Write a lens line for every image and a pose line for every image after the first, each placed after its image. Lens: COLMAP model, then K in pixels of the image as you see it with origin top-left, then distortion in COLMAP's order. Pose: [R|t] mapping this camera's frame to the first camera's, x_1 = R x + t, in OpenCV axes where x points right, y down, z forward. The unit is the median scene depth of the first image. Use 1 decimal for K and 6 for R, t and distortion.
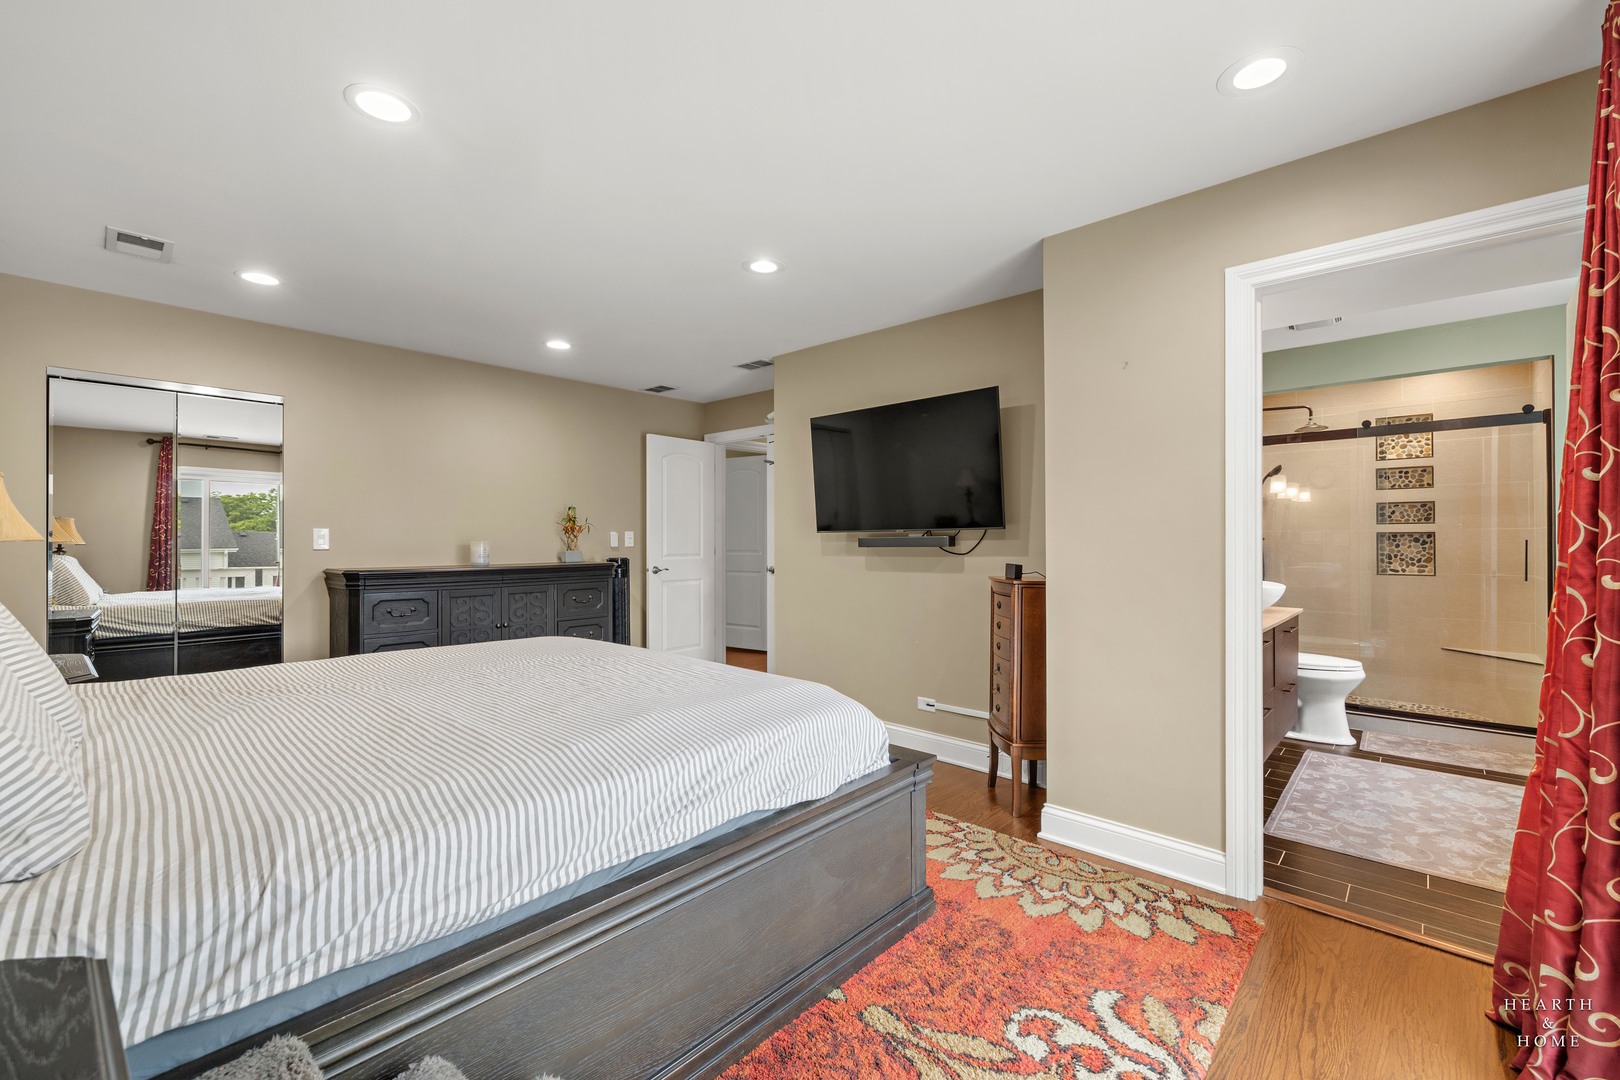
lens RADIAL K [[677.8, 0, 802.0], [0, 677.8, 535.9], [0, 0, 1]] dist [0.001280, -0.000990]
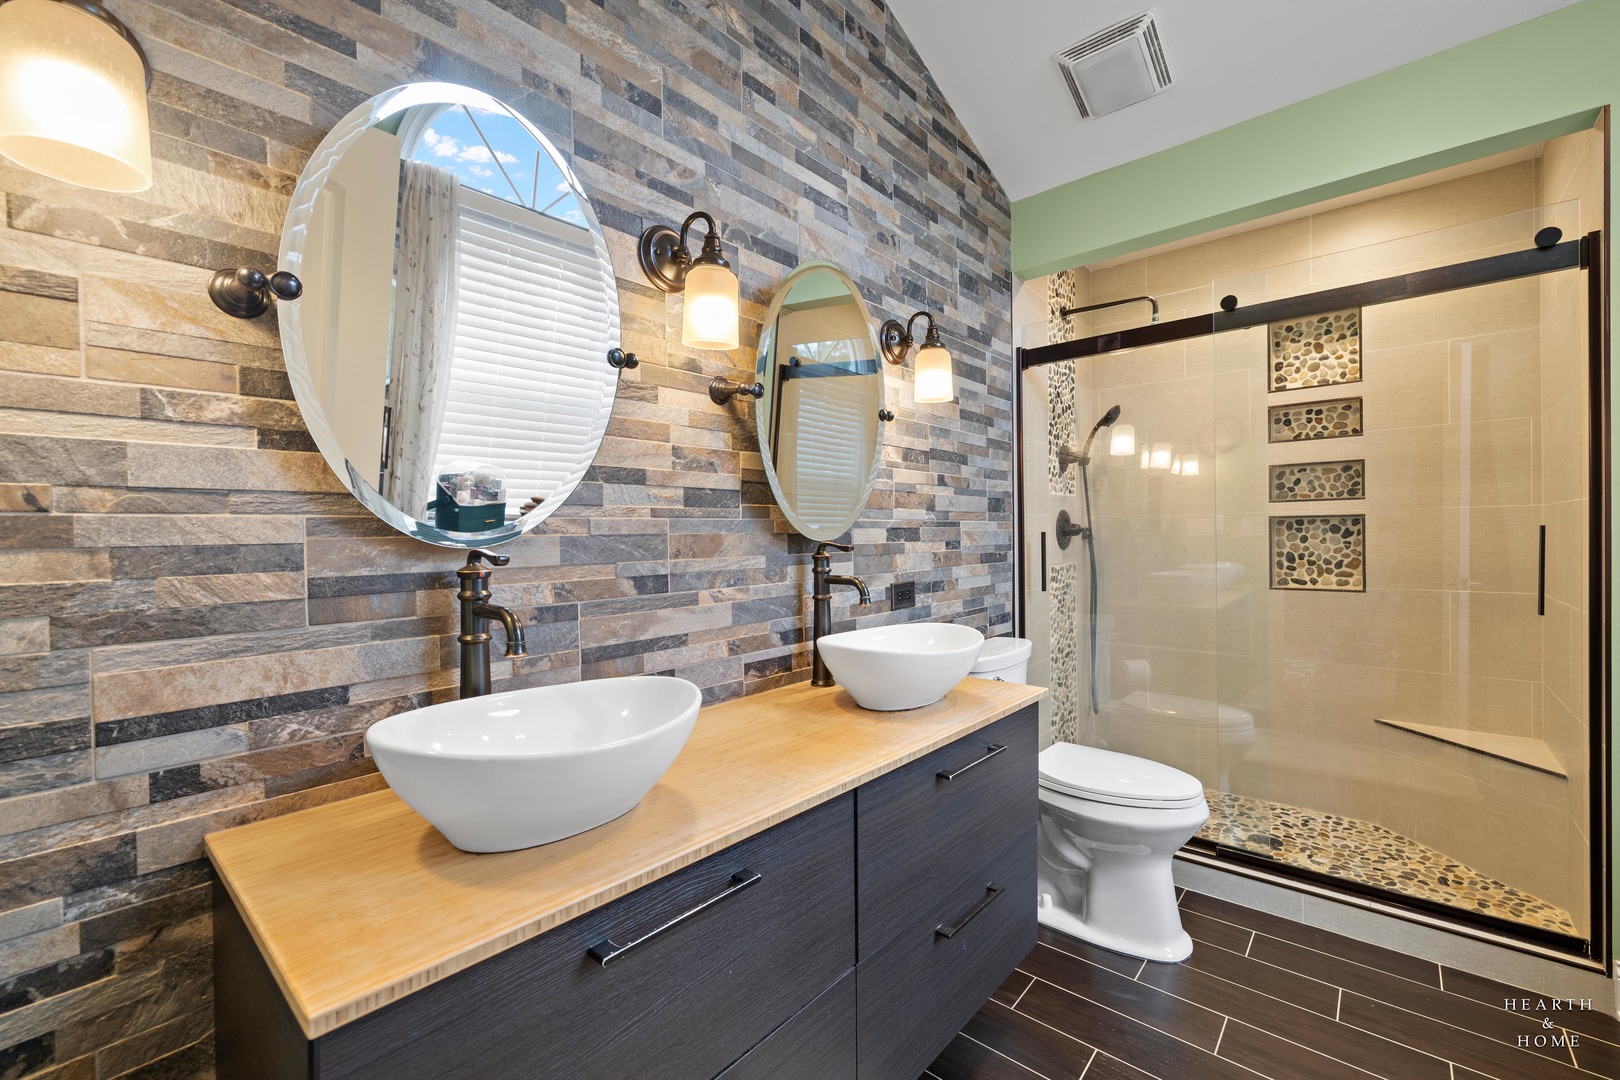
lens RADIAL K [[677.8, 0, 817.2], [0, 677.8, 545.7], [0, 0, 1]] dist [0.001280, -0.000990]
pose [[0.998925, -0.015862, 0.043568, 0.441937], [0.014953, 0.999665, 0.021119, 0.001789], [-0.043888, -0.020445, 0.998827, 0.443917]]
